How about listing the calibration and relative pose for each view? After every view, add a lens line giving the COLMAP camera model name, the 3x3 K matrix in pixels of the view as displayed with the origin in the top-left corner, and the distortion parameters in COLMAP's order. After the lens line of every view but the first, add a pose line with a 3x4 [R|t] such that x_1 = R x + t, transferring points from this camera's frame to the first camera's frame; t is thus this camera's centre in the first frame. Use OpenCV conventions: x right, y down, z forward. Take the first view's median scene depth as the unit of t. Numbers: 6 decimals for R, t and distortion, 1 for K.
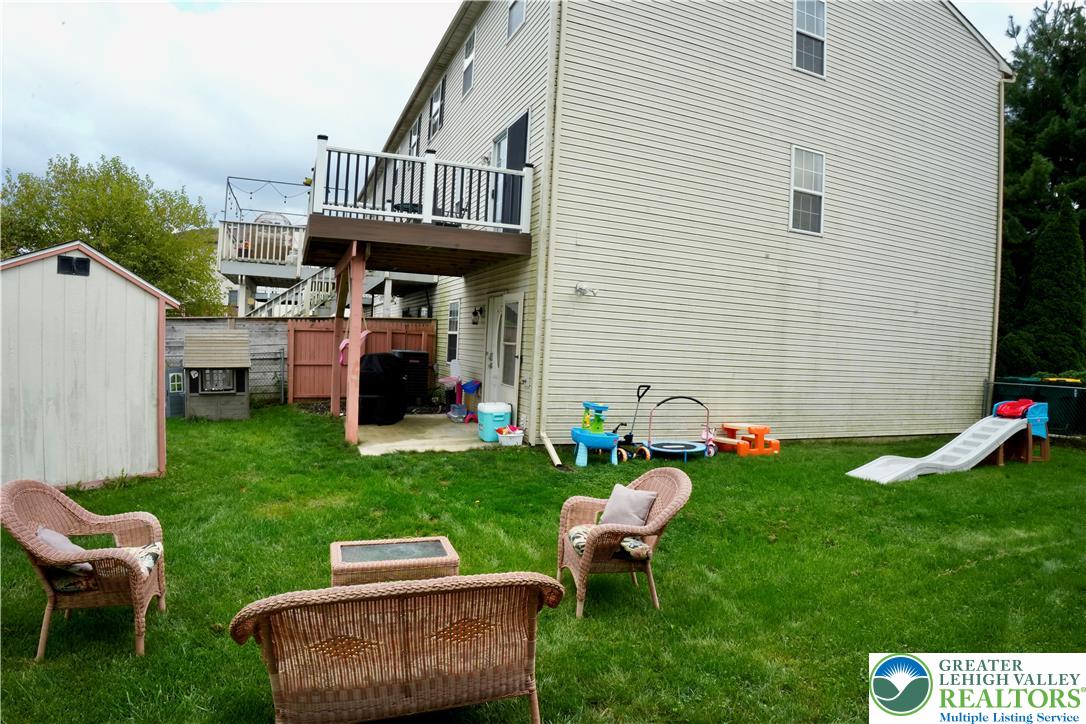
lens RADIAL K [[626.7, 0, 535.4], [0, 626.7, 362.3], [0, 0, 1]] dist [-0.144184, 0.034037]
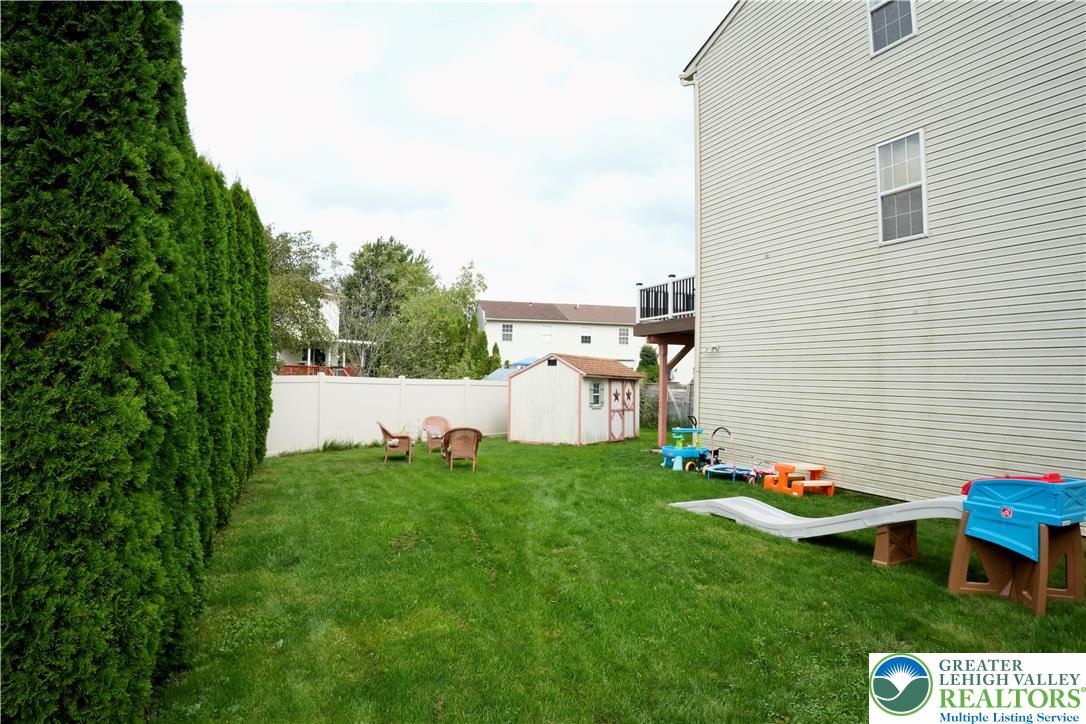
lens RADIAL K [[626.7, 0, 535.4], [0, 626.7, 362.3], [0, 0, 1]] dist [-0.144184, 0.034037]
pose [[-0.025414, -0.071279, -0.997133, 1.268892], [-0.054202, 0.996086, -0.069822, 0.028261], [0.998207, 0.052272, -0.029178, 0.567515]]
